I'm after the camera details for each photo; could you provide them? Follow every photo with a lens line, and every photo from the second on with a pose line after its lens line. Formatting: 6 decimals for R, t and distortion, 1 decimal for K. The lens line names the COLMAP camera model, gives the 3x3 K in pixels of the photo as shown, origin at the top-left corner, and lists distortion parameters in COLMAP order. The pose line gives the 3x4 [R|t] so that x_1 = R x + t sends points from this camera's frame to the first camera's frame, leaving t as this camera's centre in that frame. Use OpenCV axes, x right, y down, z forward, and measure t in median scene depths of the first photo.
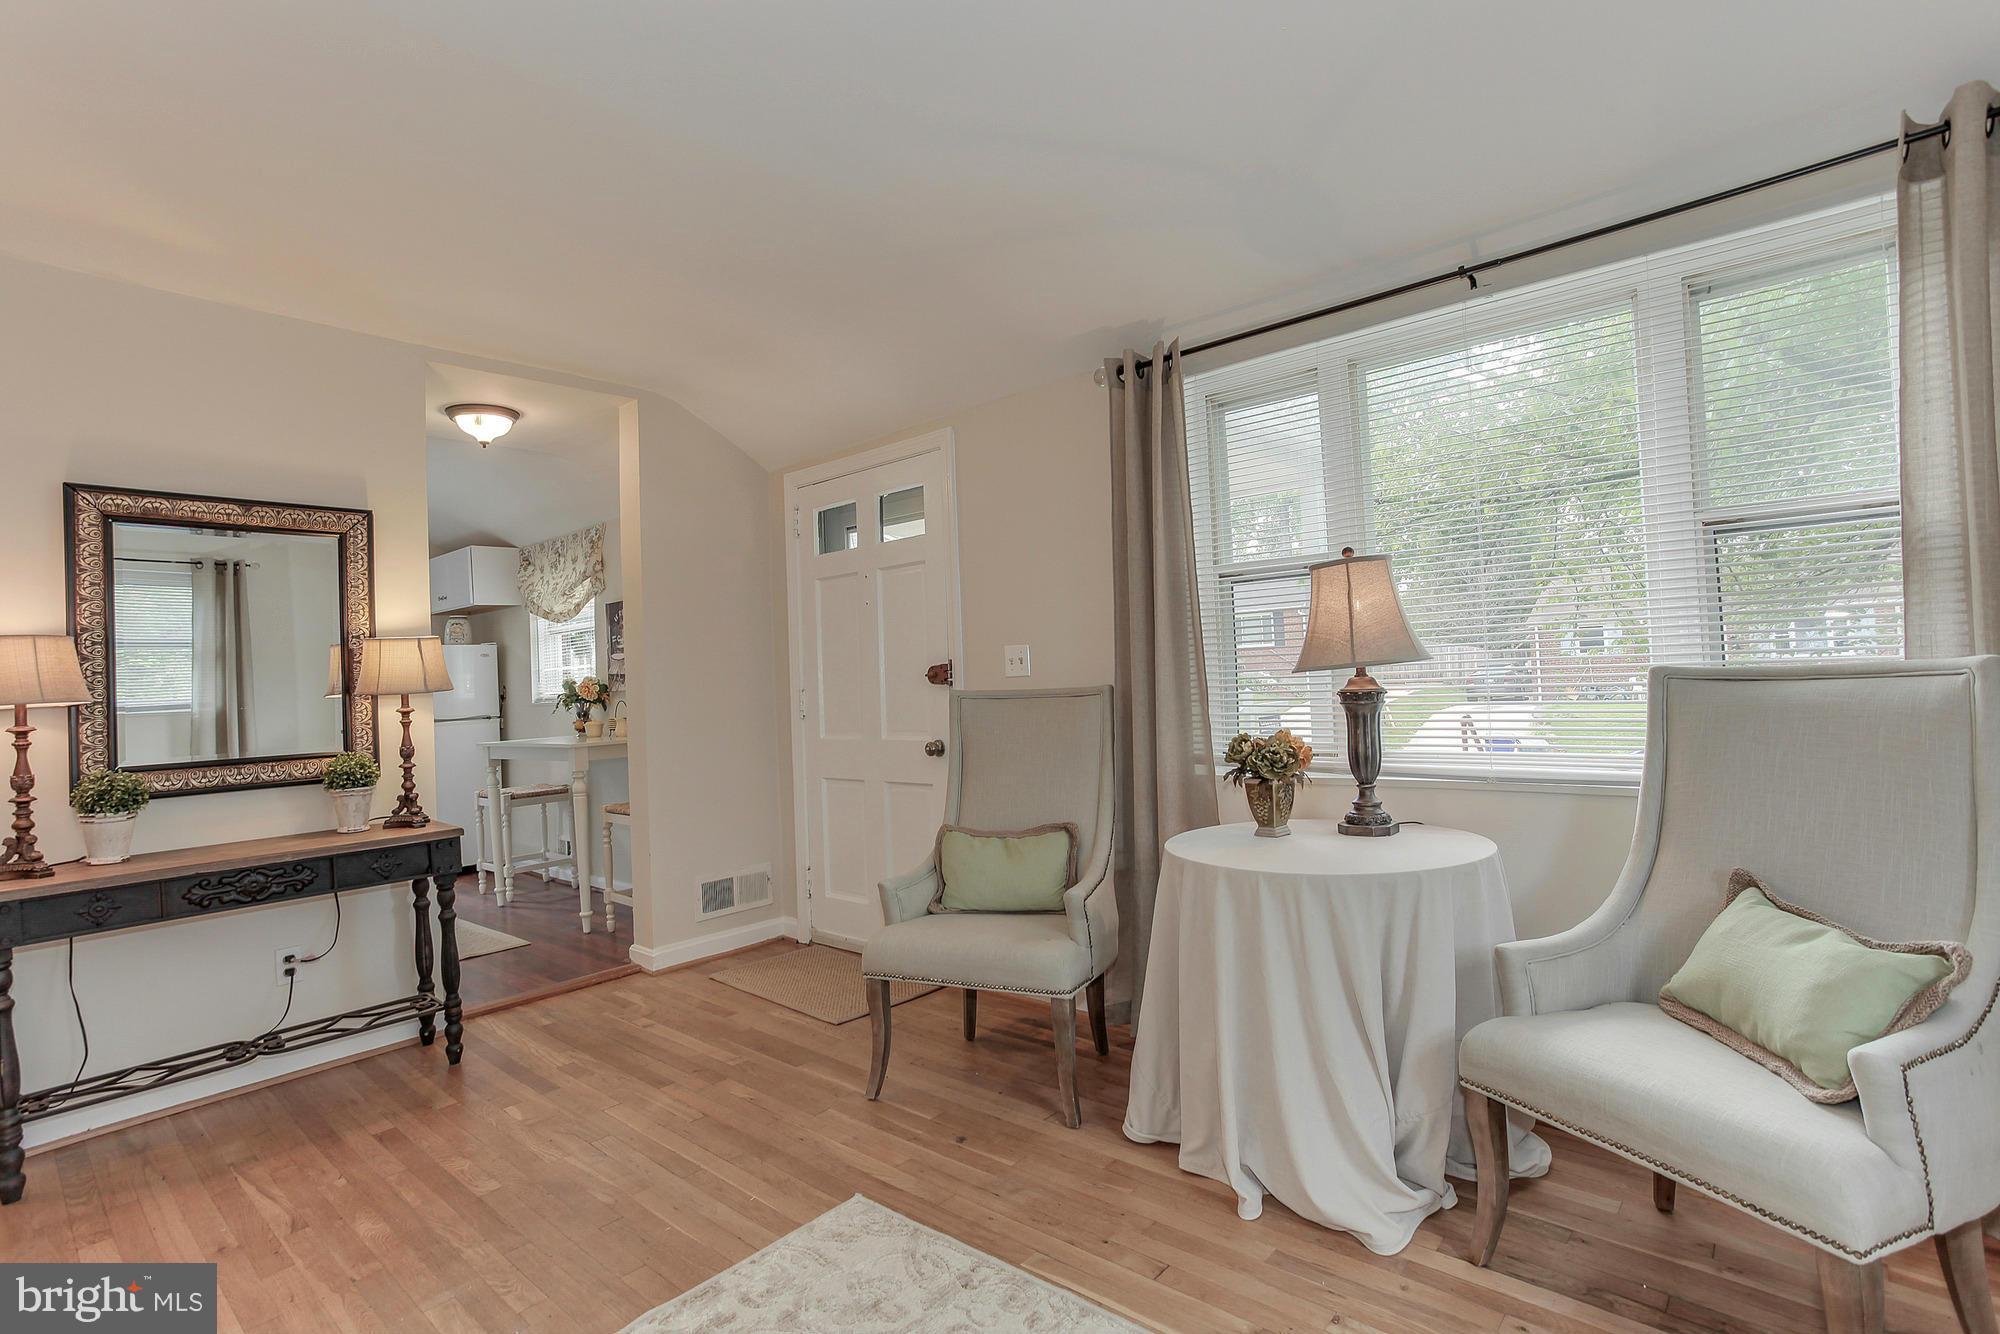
lens RADIAL K [[950.6, 0, 995.3], [0, 950.6, 656.7], [0, 0, 1]] dist [-0.055009, 0.034578]
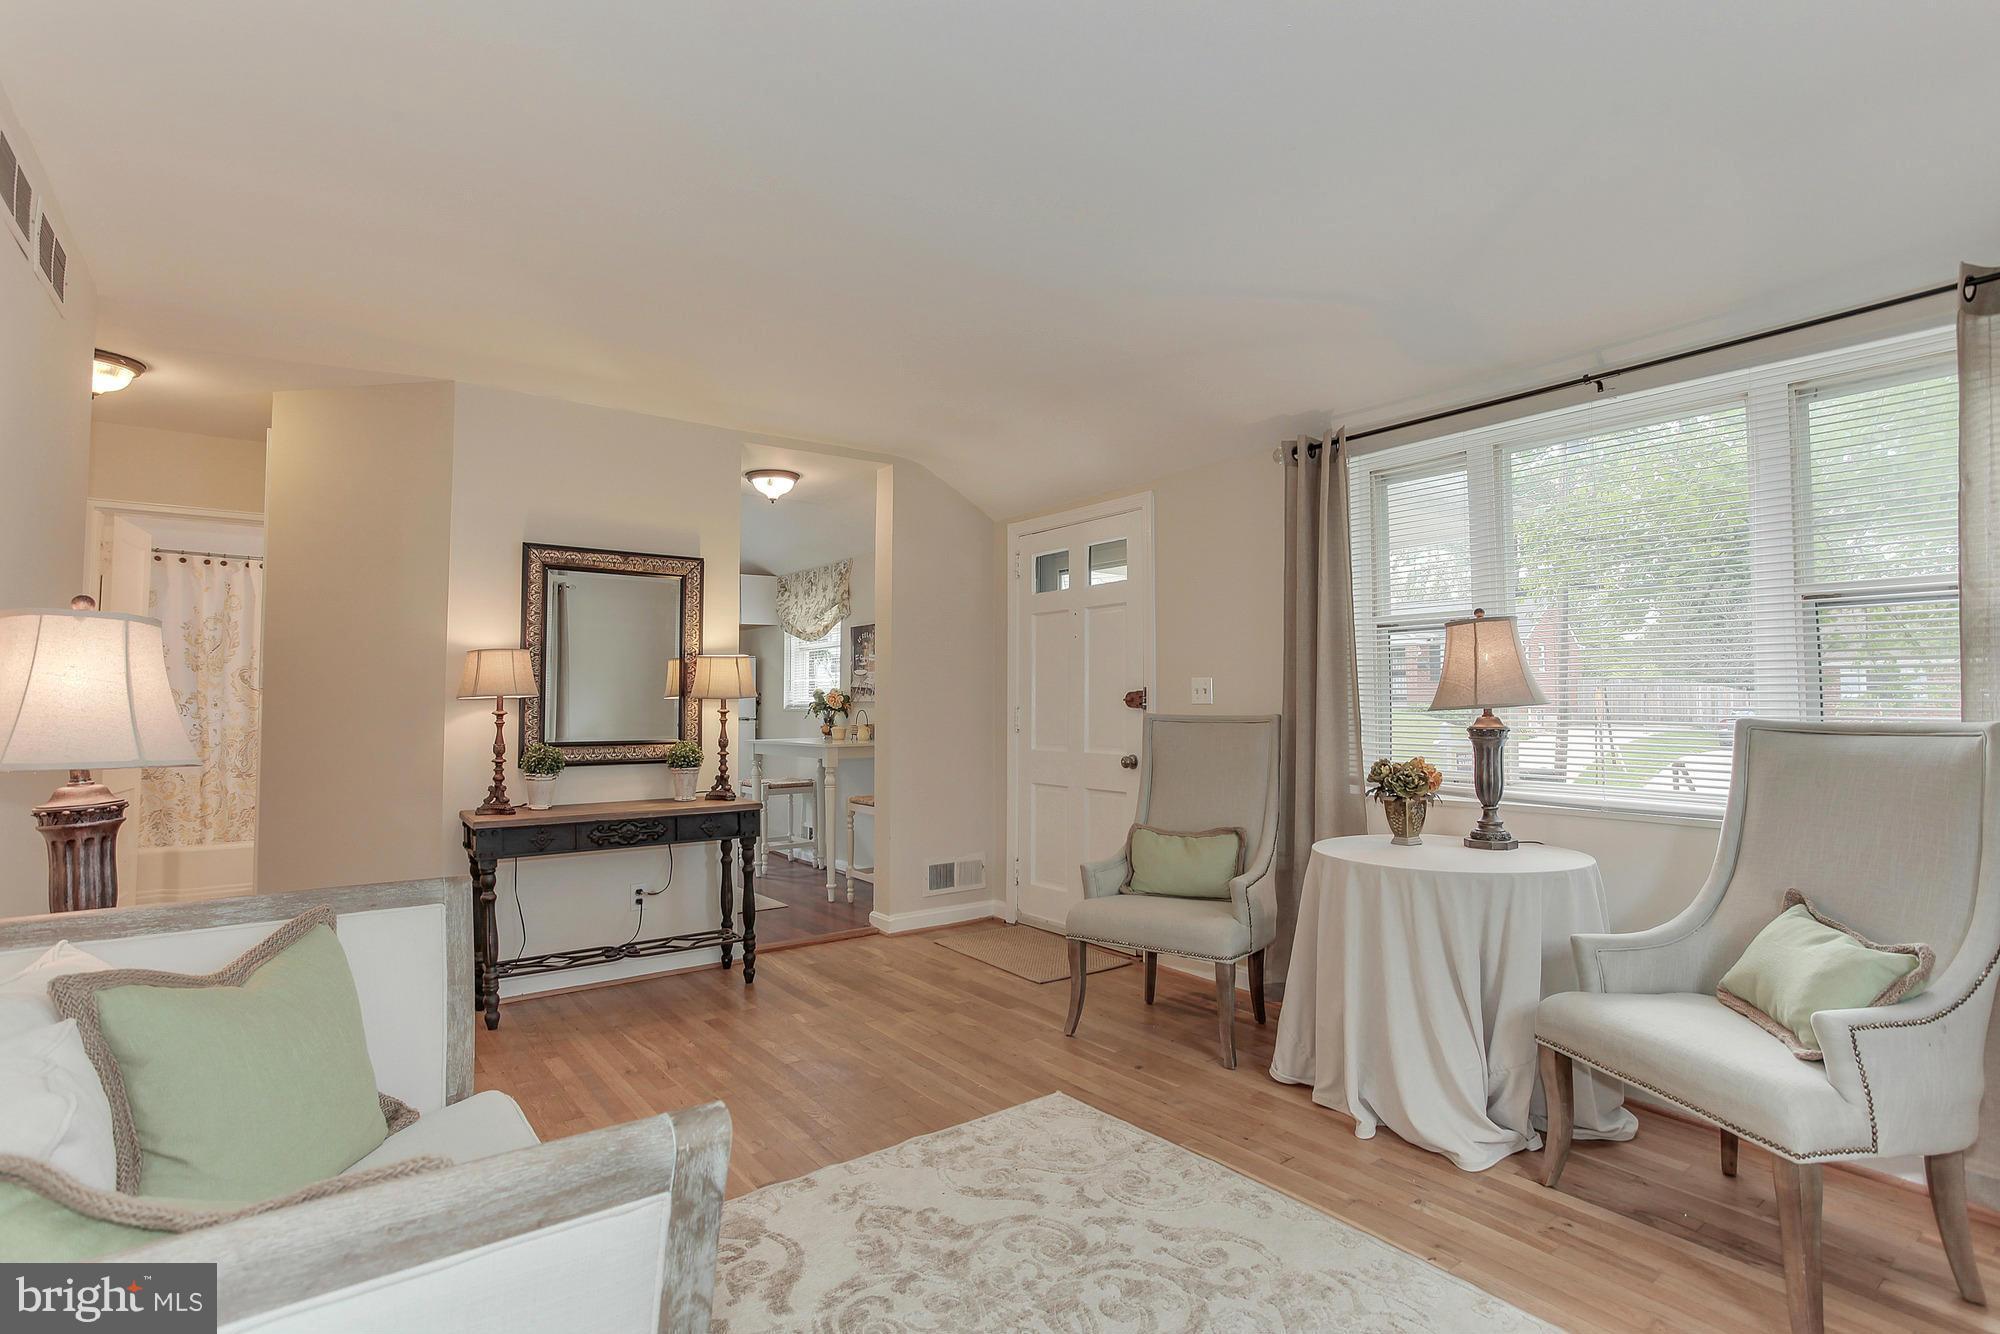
lens RADIAL K [[950.6, 0, 995.3], [0, 950.6, 656.7], [0, 0, 1]] dist [-0.055009, 0.034578]
pose [[0.978407, 0.030708, -0.204394, 0.014895], [-0.034927, 0.999244, -0.017066, -0.011109], [0.203715, 0.023836, 0.978740, -0.263963]]
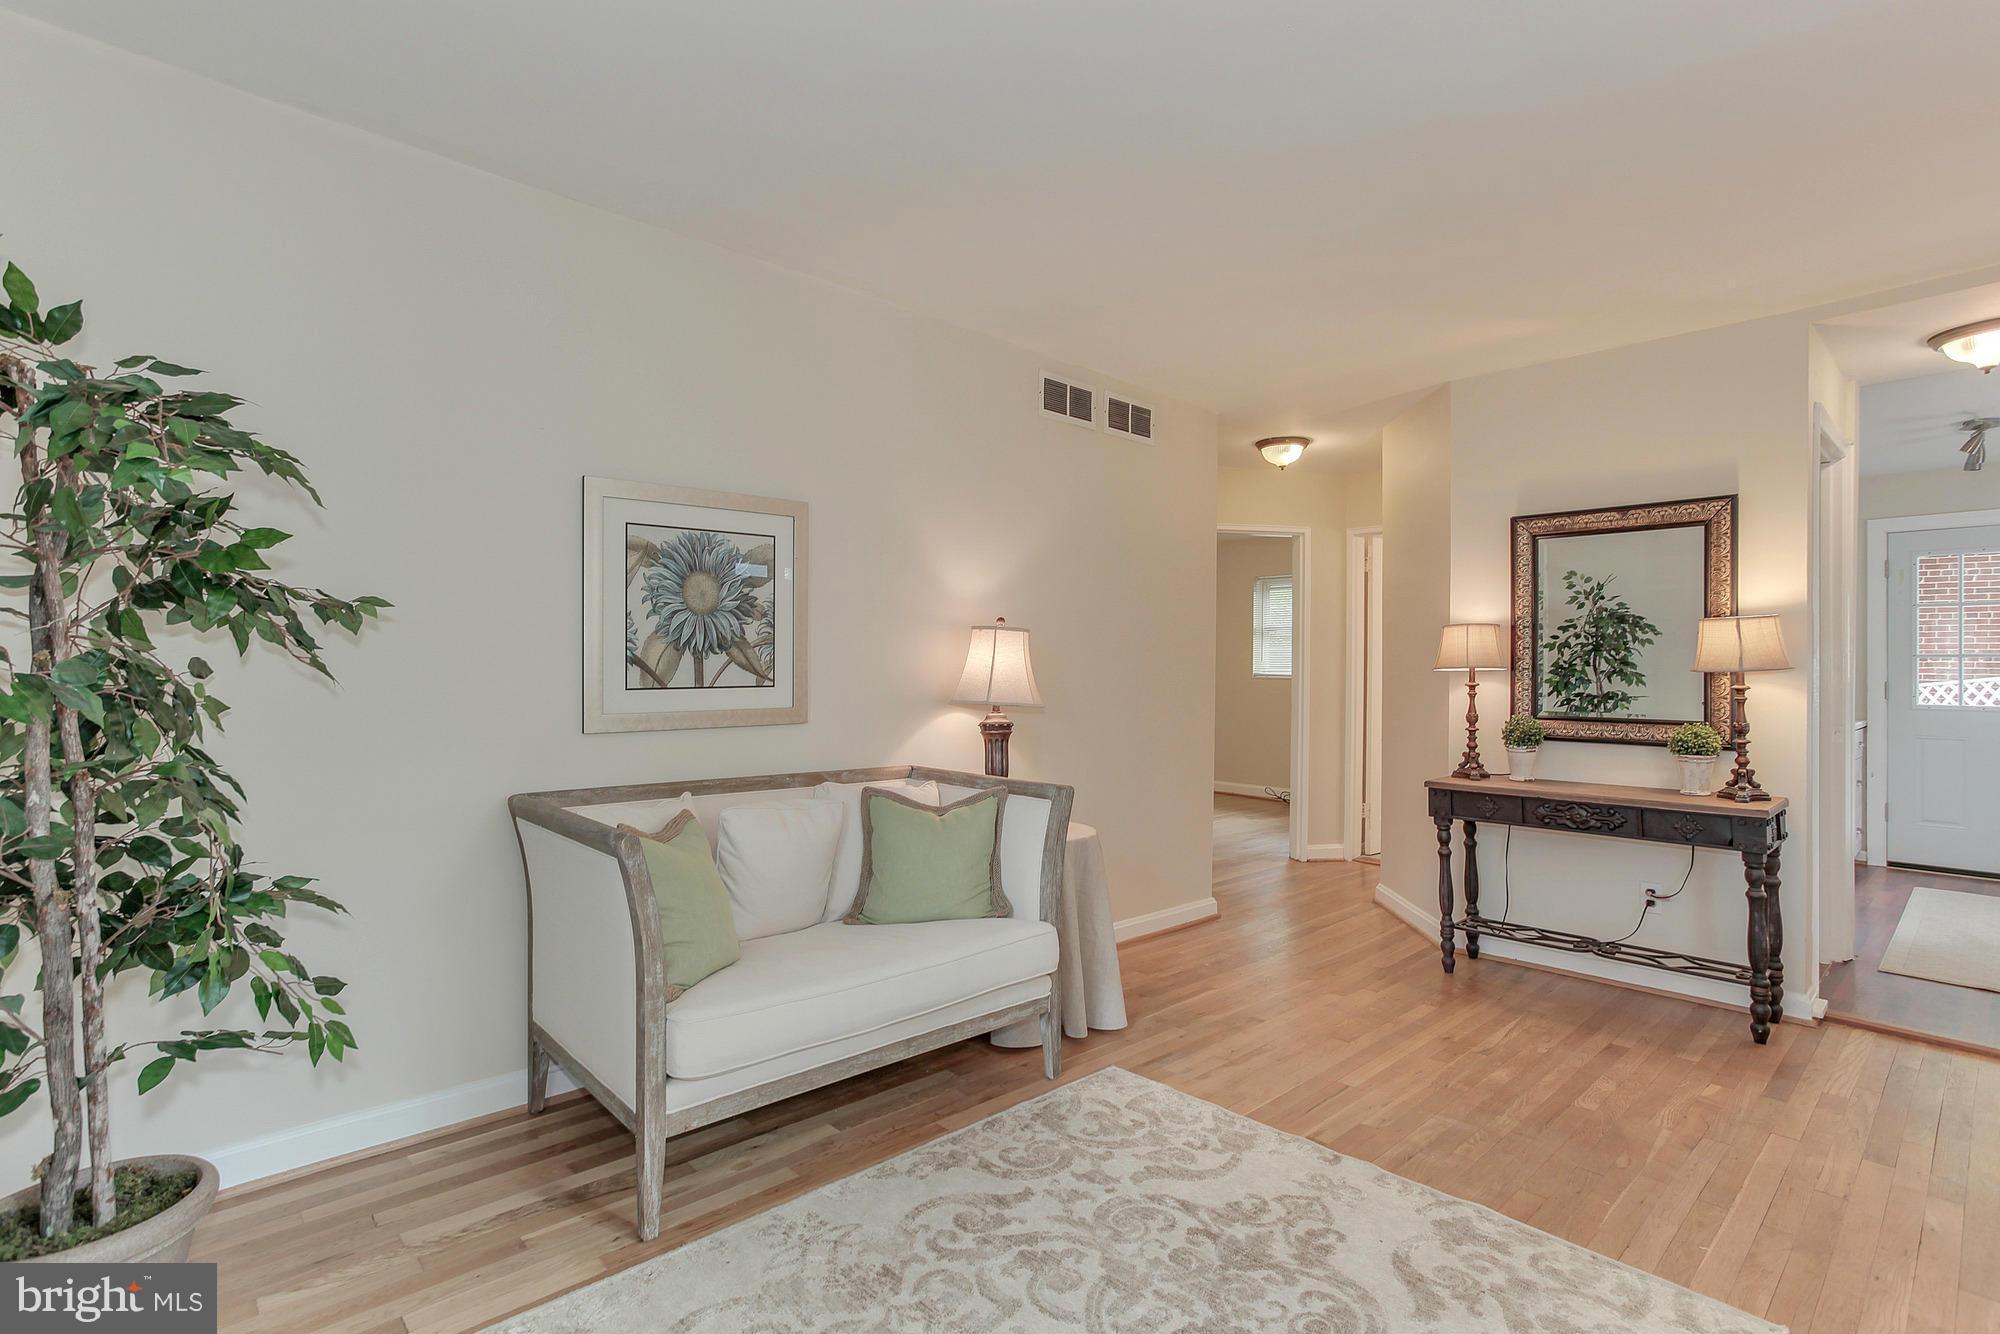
lens RADIAL K [[937.8, 0, 1010.4], [0, 937.8, 667.2], [0, 0, 1]] dist [0.000957, -0.000974]
pose [[-0.080852, 0.038255, -0.995992, 0.535901], [0.019827, 0.999127, 0.036765, -0.021755], [0.996529, -0.016775, -0.081540, 0.329134]]
